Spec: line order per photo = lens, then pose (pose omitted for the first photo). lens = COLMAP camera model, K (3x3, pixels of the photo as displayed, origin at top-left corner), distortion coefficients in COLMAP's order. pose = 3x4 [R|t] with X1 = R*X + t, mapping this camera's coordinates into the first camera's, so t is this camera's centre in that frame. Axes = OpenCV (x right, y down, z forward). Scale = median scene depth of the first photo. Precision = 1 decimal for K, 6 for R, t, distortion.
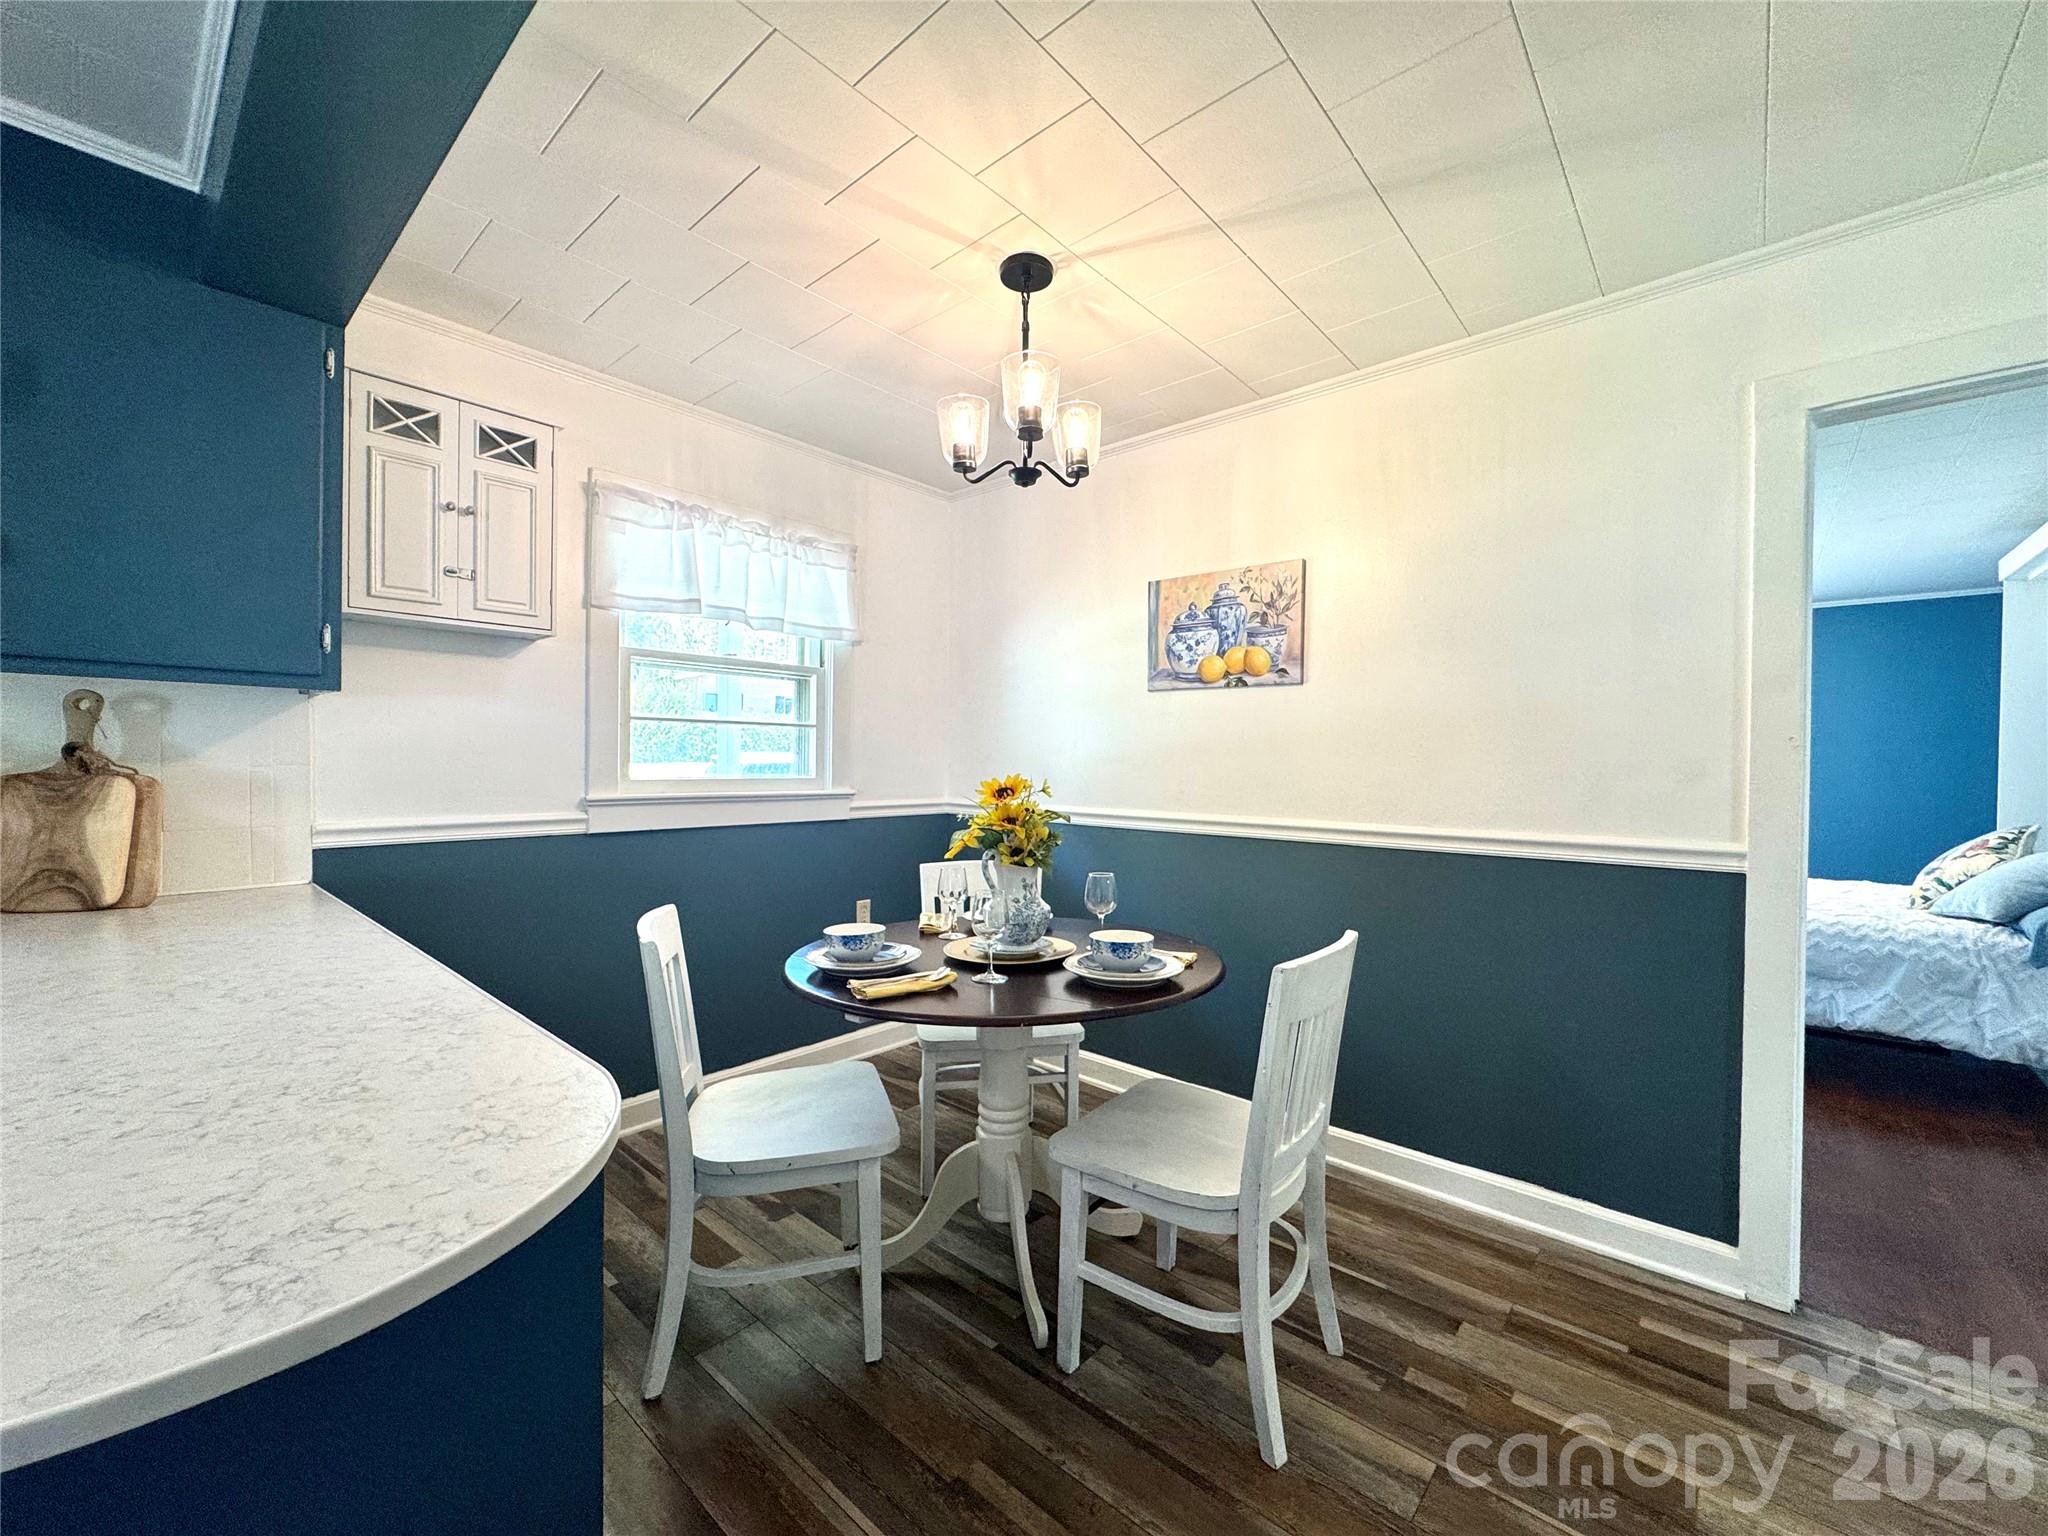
lens RADIAL K [[822.5, 0, 1022.2], [0, 822.5, 769.3], [0, 0, 1]] dist [-0.003793, 0.000942]
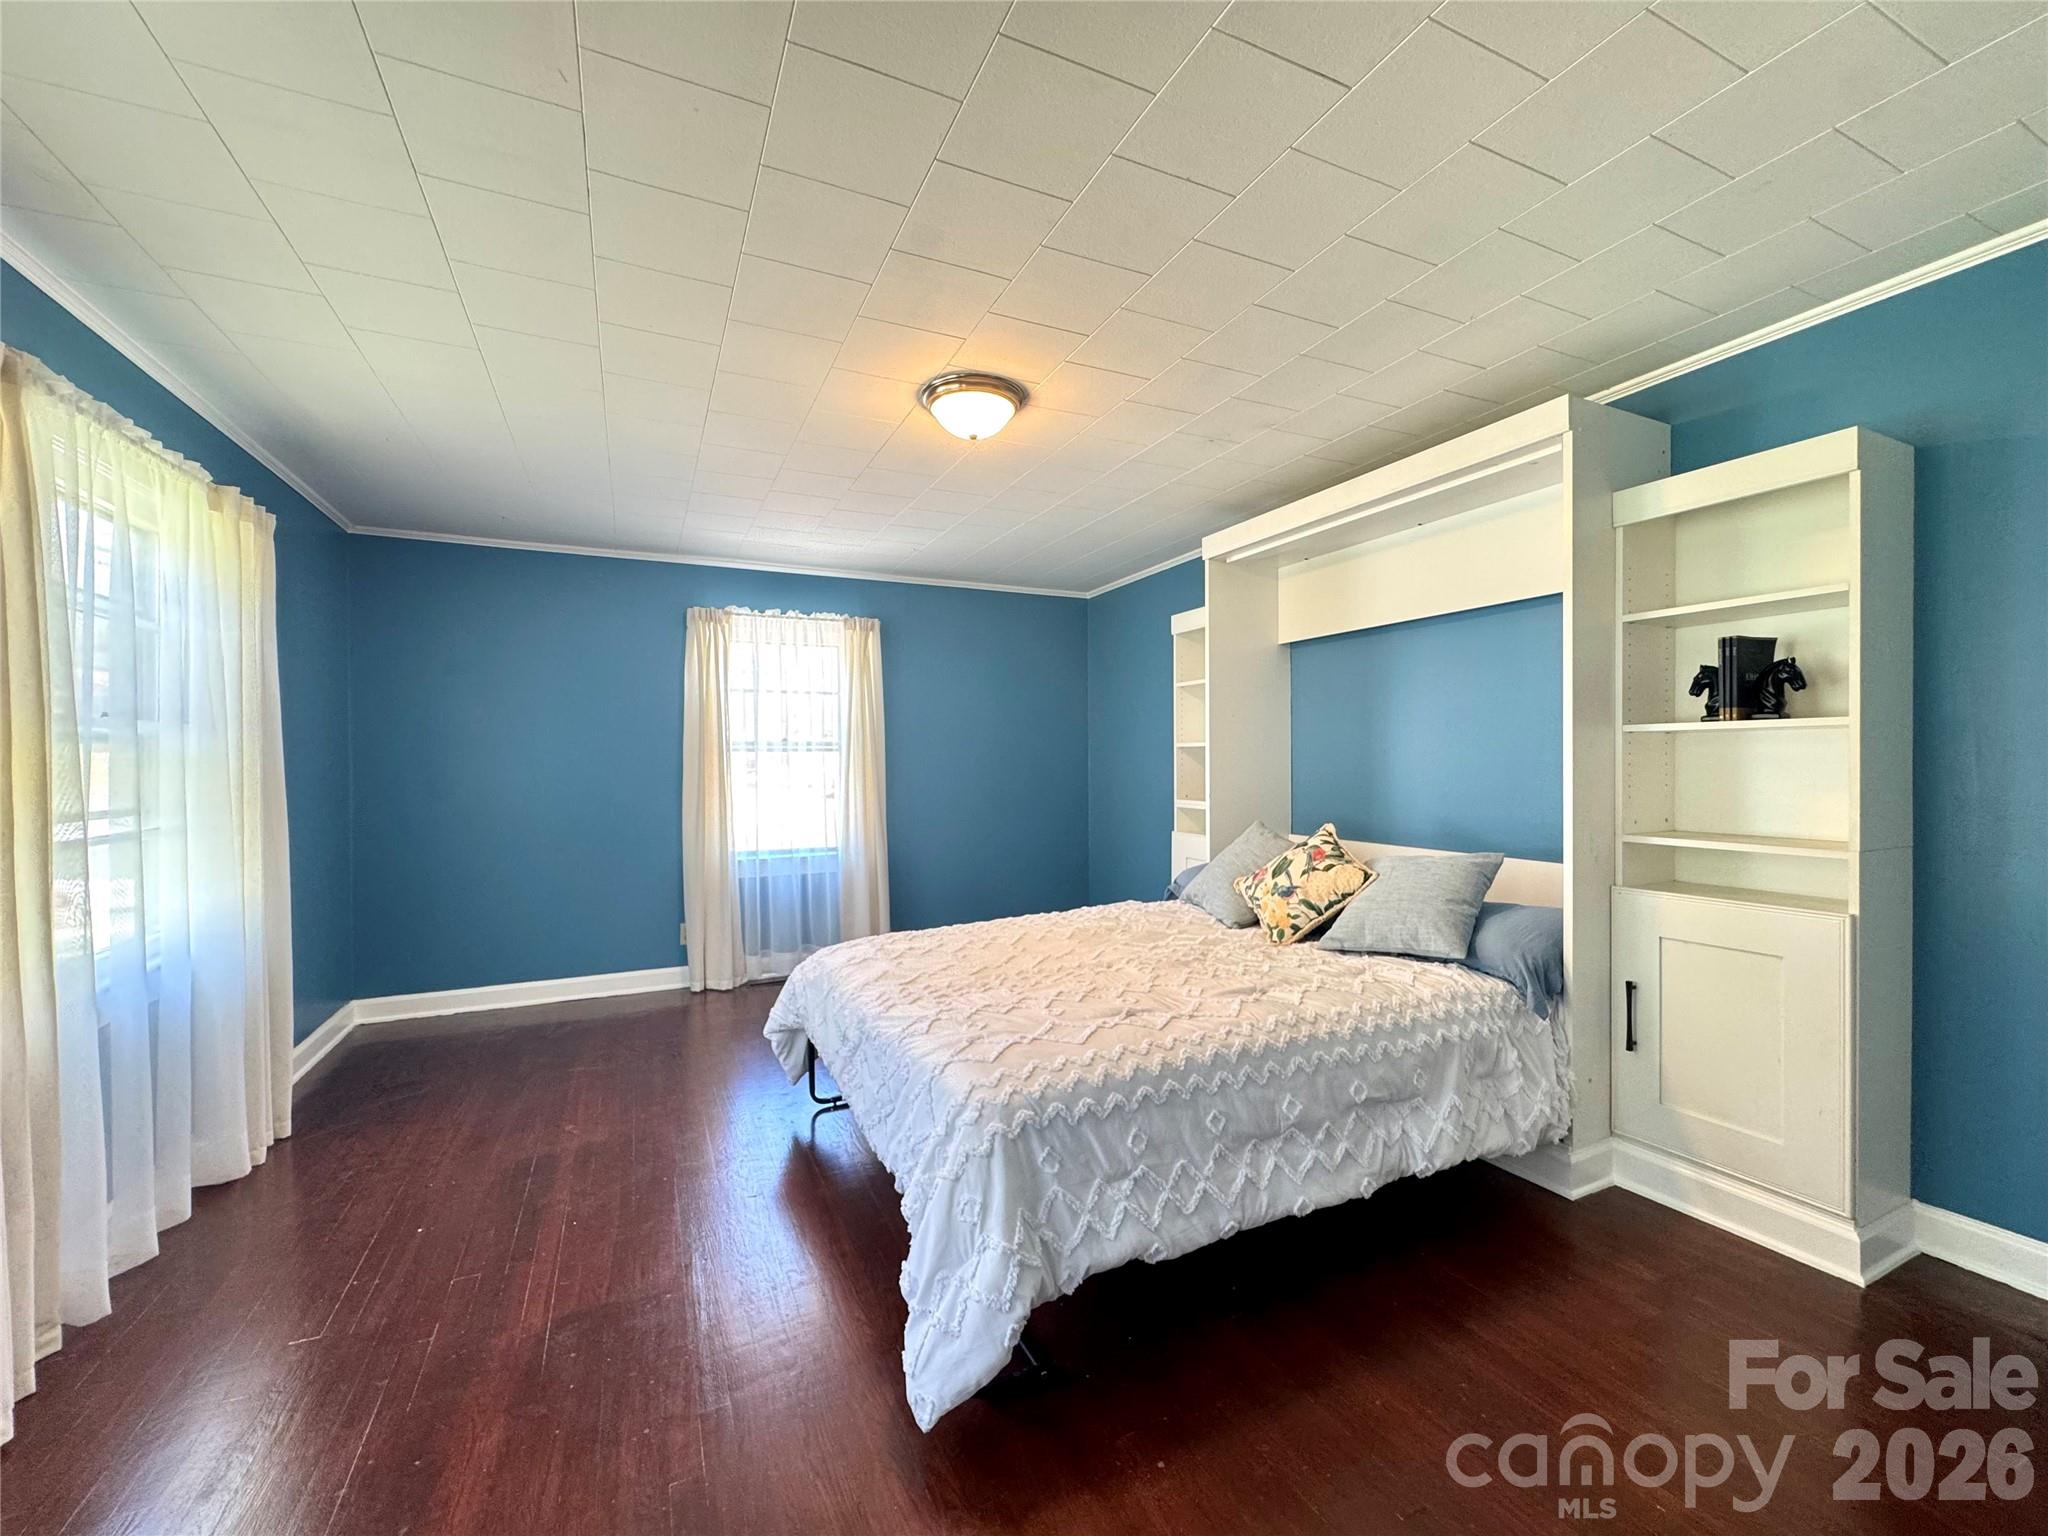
lens RADIAL K [[822.5, 0, 1034.5], [0, 822.5, 770.0], [0, 0, 1]] dist [-0.003793, 0.000942]
pose [[0.386142, -0.020295, 0.922216, 0.367414], [0.022866, 0.999661, 0.012425, -0.011401], [-0.922156, 0.016290, 0.386476, 1.188297]]
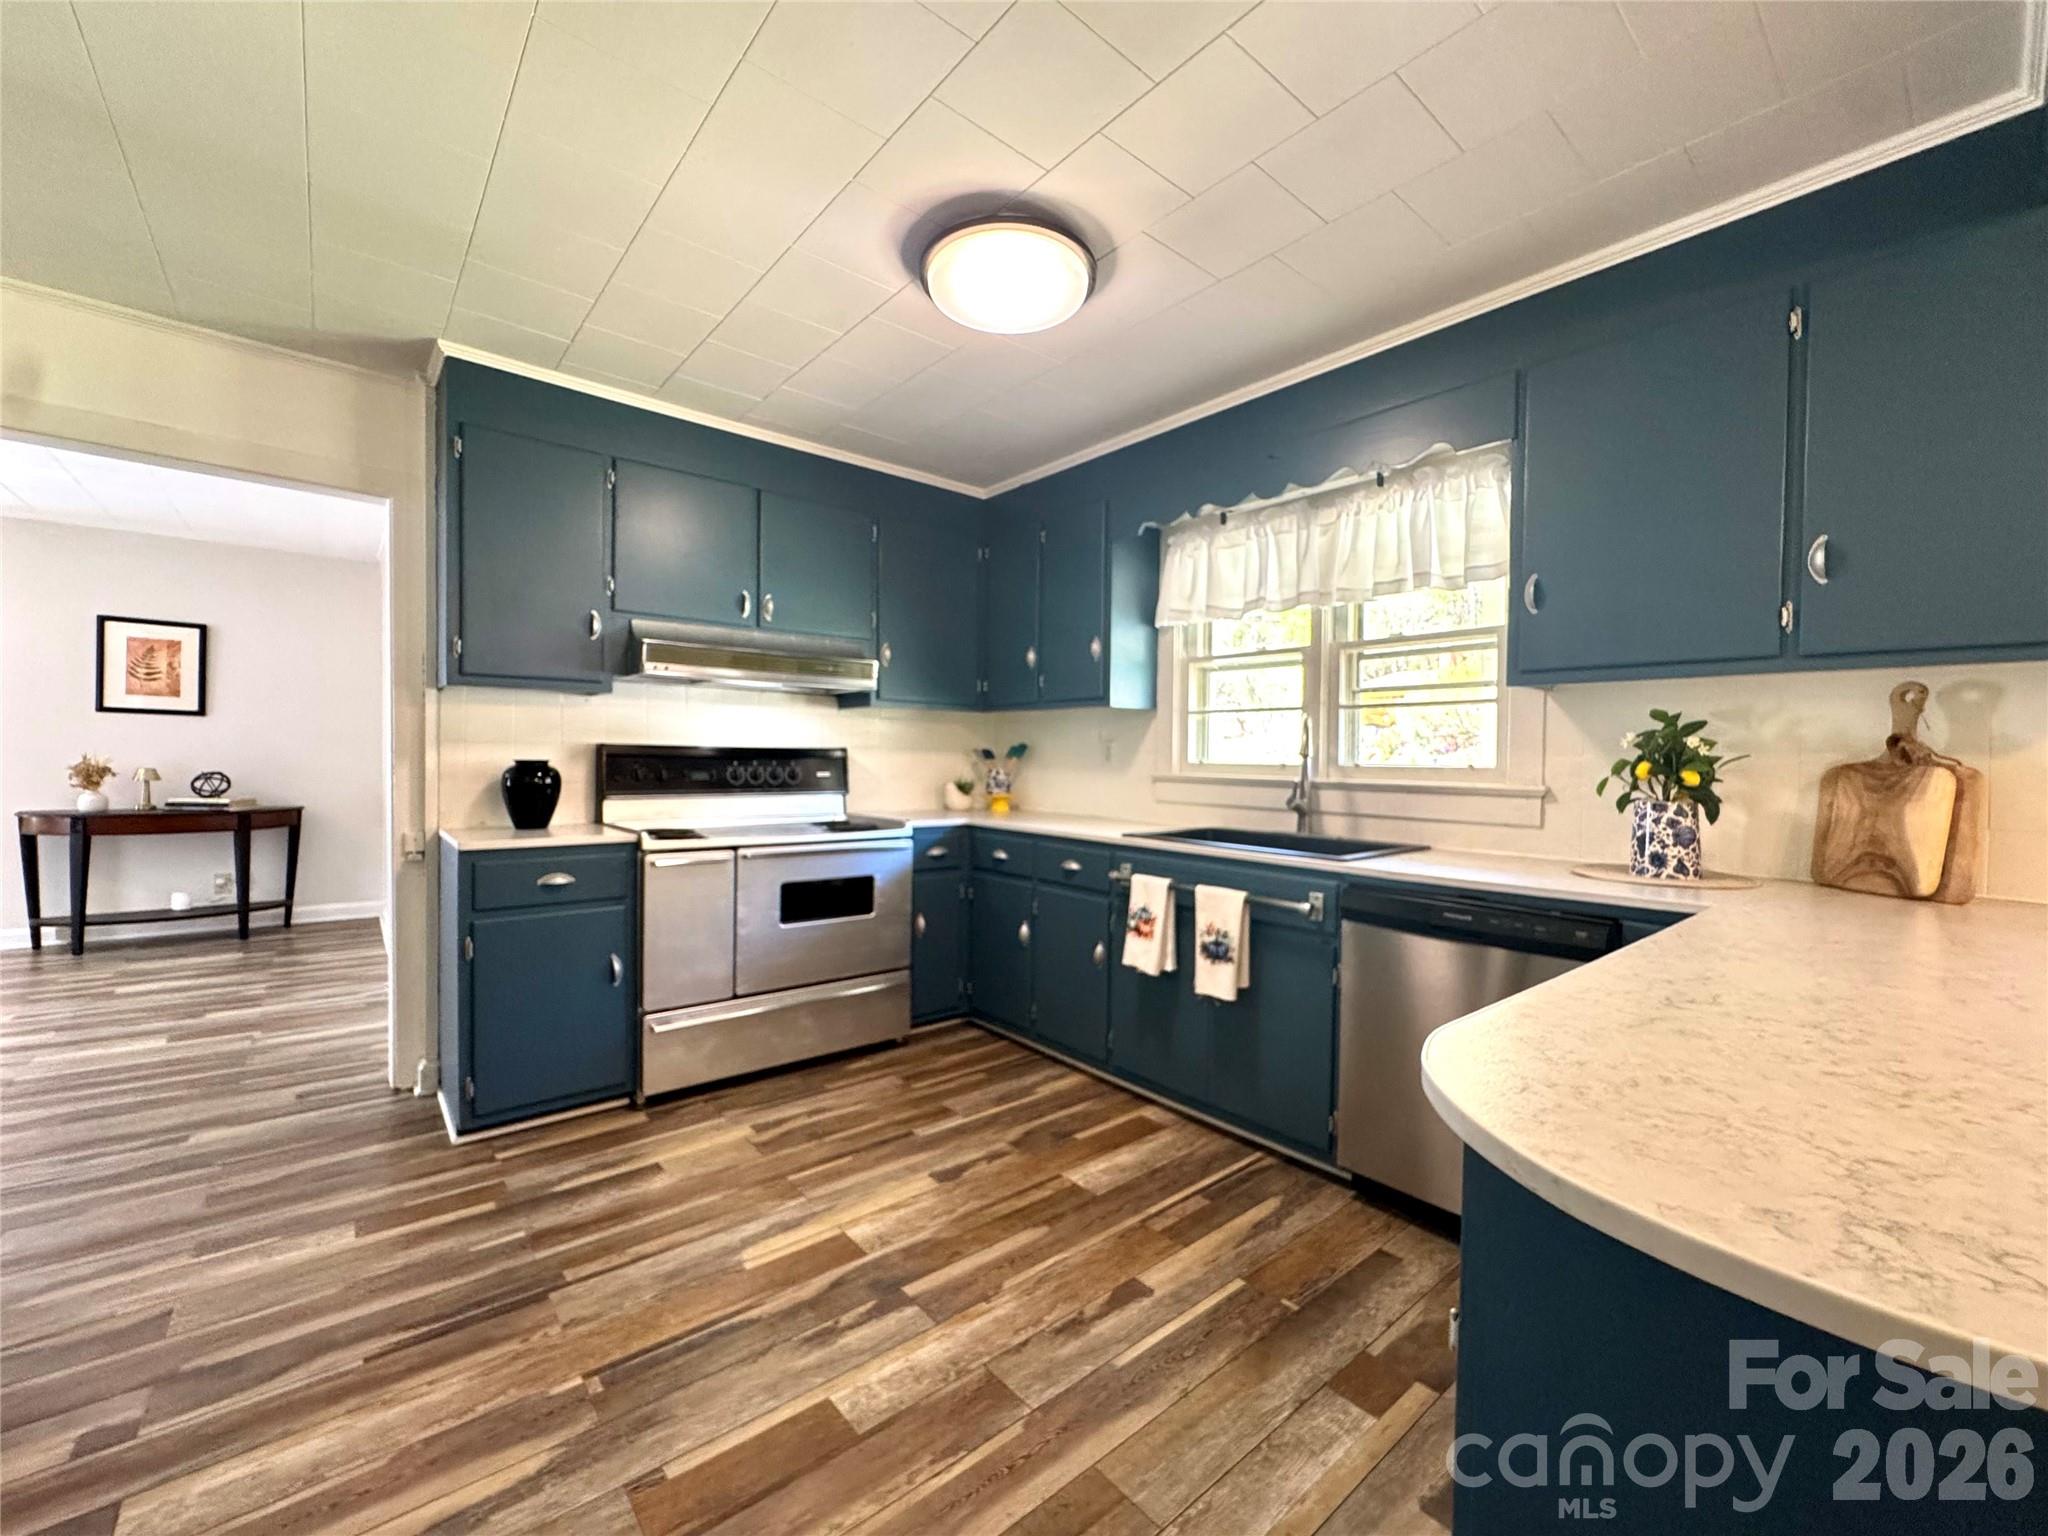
lens RADIAL K [[822.5, 0, 1016.0], [0, 822.5, 768.0], [0, 0, 1]] dist [-0.003793, 0.000942]
pose [[-0.144214, 0.002039, -0.989544, 0.014390], [-0.028246, 0.999582, 0.006176, 0.021944], [0.989143, 0.028842, -0.144097, 0.032782]]
